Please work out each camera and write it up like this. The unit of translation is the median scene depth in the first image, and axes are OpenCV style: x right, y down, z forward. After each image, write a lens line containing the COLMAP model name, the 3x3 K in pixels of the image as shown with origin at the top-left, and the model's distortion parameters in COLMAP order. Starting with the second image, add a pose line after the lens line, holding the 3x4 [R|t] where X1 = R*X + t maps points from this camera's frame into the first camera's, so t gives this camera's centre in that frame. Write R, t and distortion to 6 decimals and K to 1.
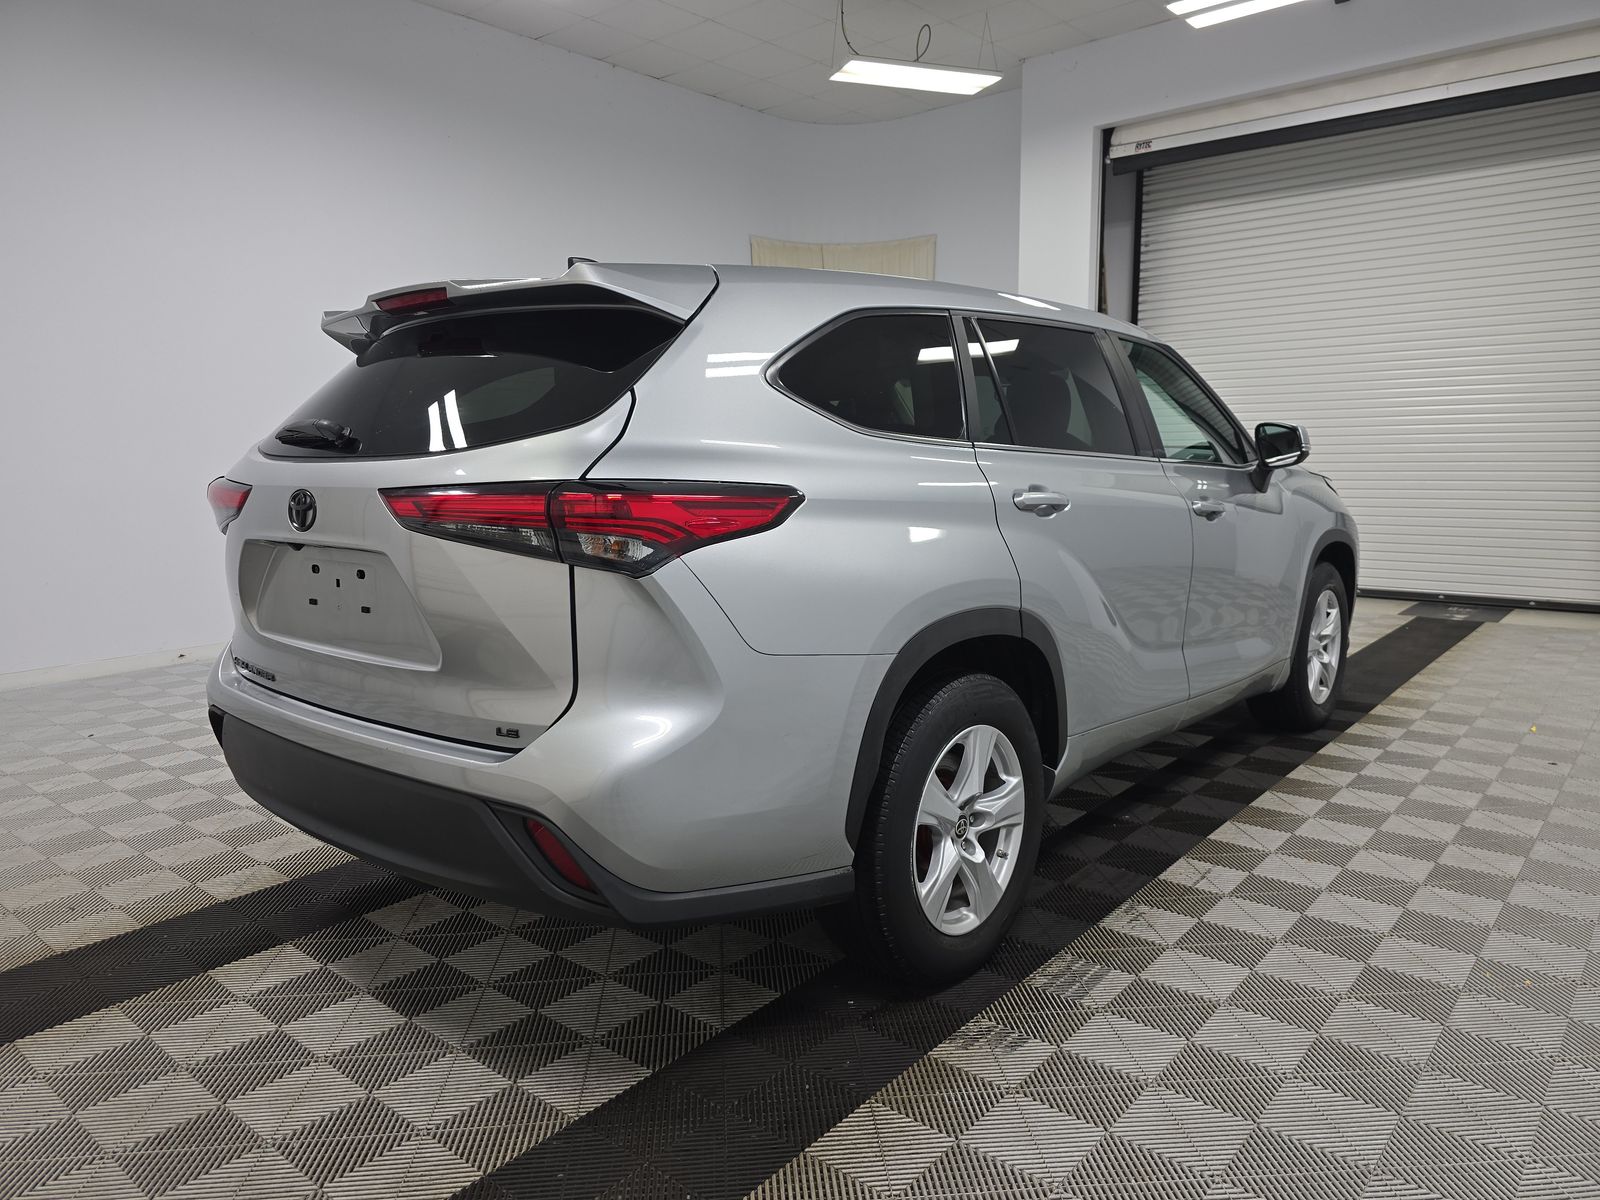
lens RADIAL K [[1095.6, 0, 800.0], [0, 1095.6, 600.0], [0, 0, 1]] dist [0.027659, -0.004330]
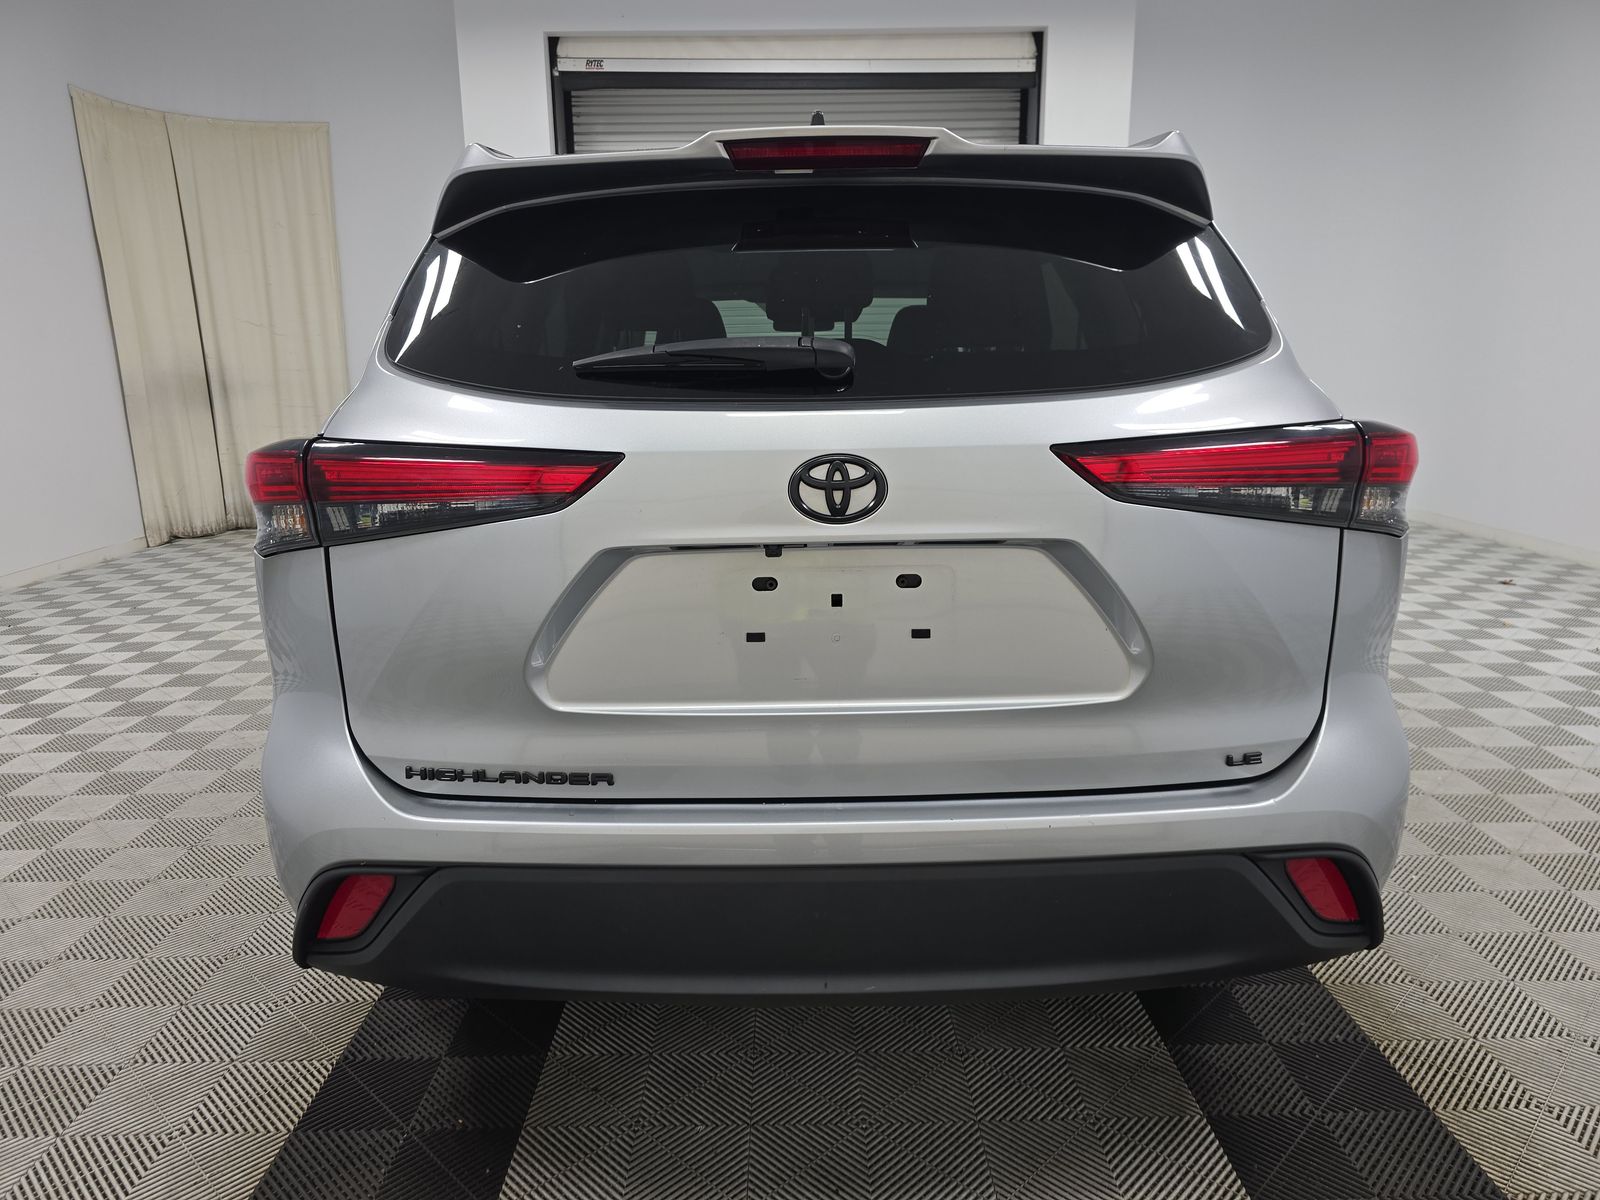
lens RADIAL K [[1095.6, 0, 800.0], [0, 1095.6, 600.0], [0, 0, 1]] dist [0.027659, -0.004330]
pose [[0.753880, -0.130406, 0.643940, -0.234988], [0.092667, 0.991411, 0.092286, -0.021000], [-0.650444, -0.009901, 0.759490, 0.150128]]
